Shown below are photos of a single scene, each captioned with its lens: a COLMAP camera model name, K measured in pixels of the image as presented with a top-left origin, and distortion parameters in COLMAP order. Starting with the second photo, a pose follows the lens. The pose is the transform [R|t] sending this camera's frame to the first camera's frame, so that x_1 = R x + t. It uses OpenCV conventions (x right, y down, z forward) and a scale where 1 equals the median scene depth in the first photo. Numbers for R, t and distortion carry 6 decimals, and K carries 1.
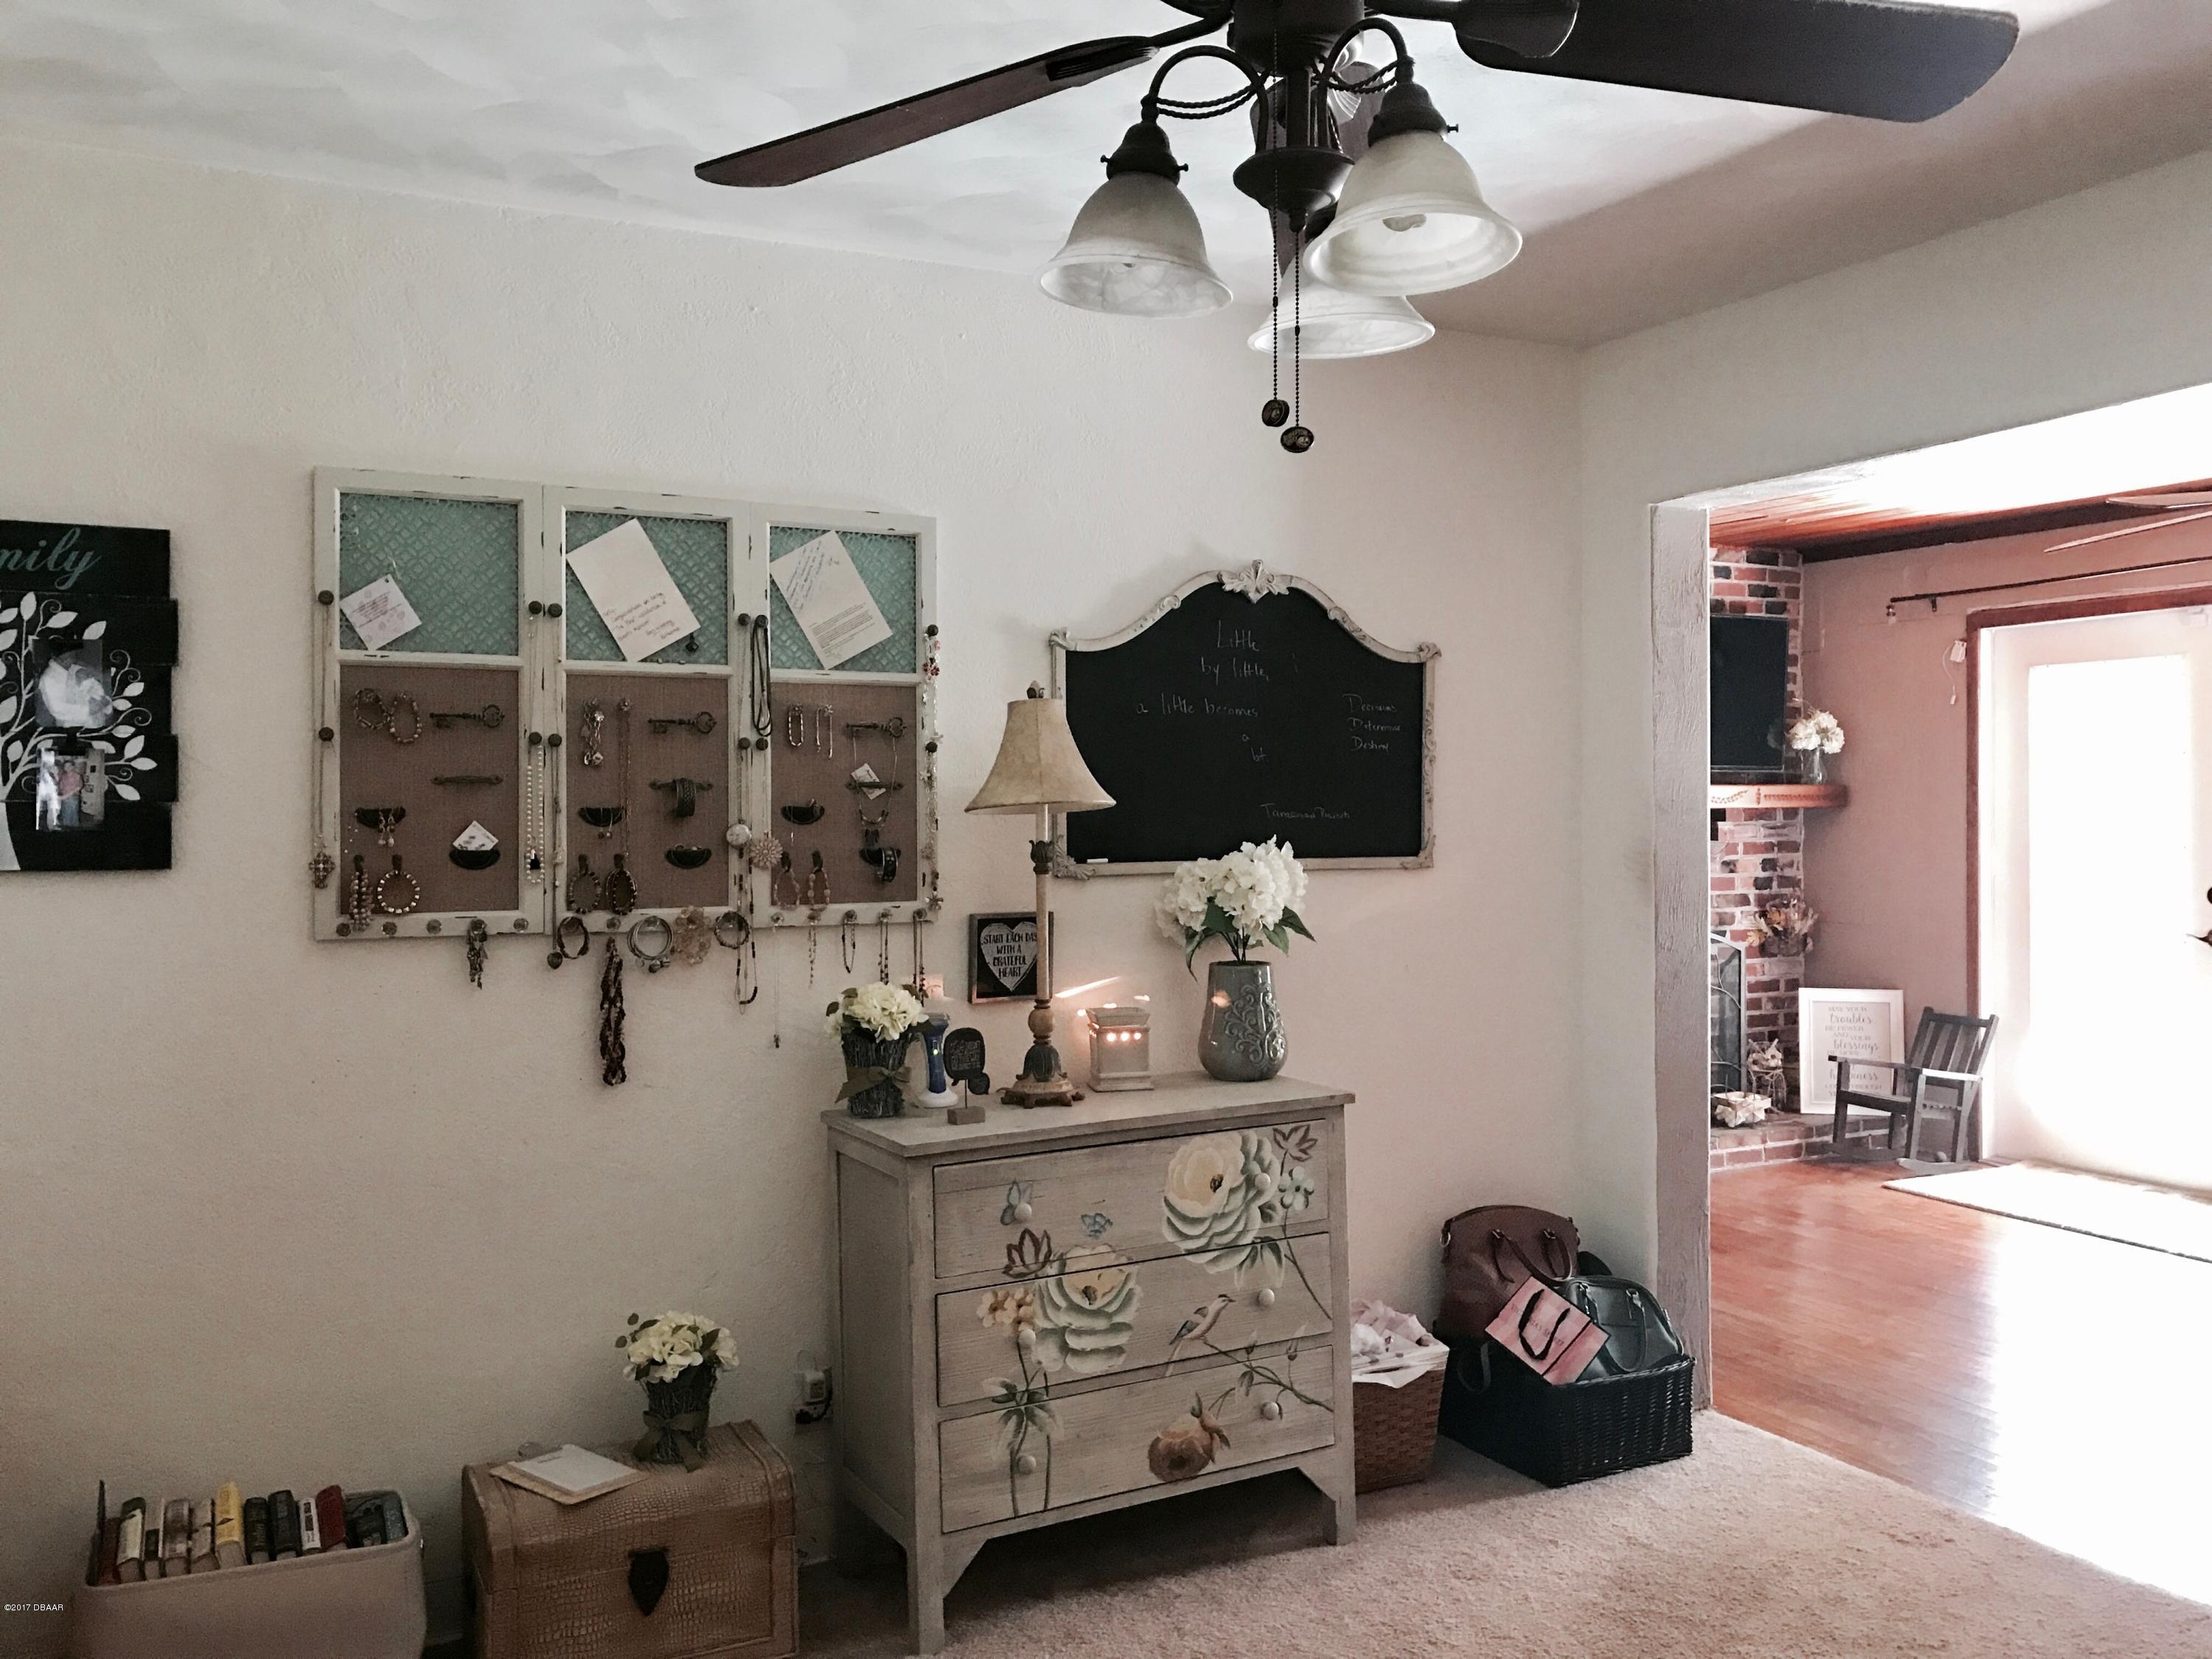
lens RADIAL K [[1809.1, 0, 1108.6], [0, 1809.1, 821.9], [0, 0, 1]] dist [0.034322, -0.051993]
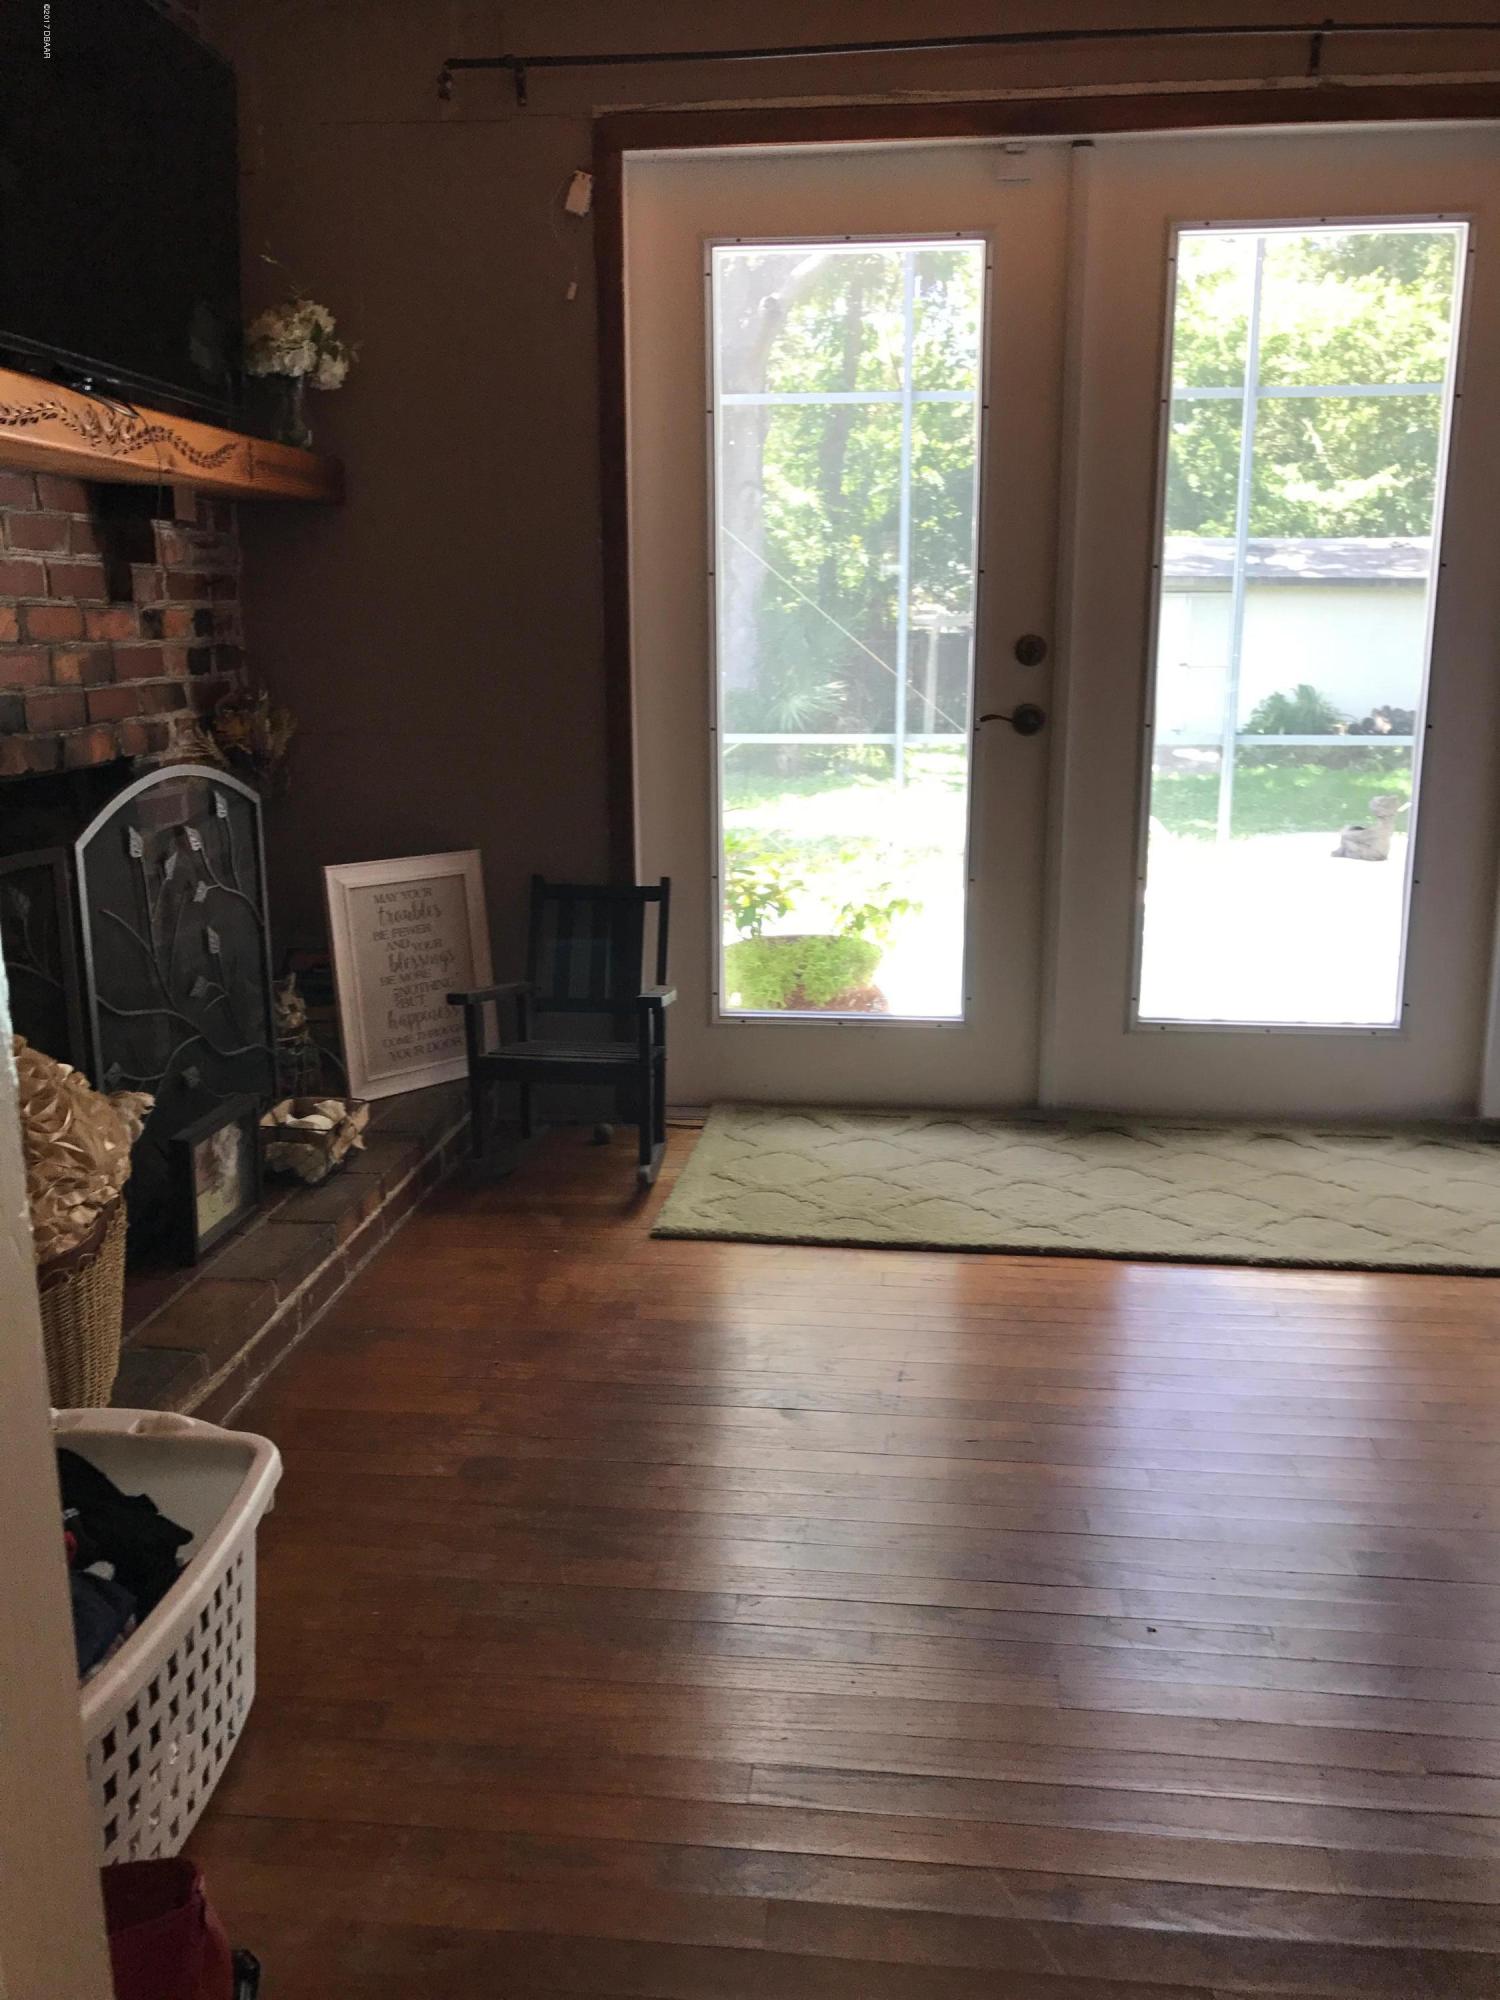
lens RADIAL K [[1635.7, 0, 763.7], [0, 1635.7, 994.0], [0, 0, 1]] dist [0.034322, -0.051993]
pose [[0.552437, -0.184585, 0.812860, 0.067302], [0.005752, 0.975994, 0.217720, 0.026759], [-0.833535, -0.115601, 0.540237, 0.639736]]
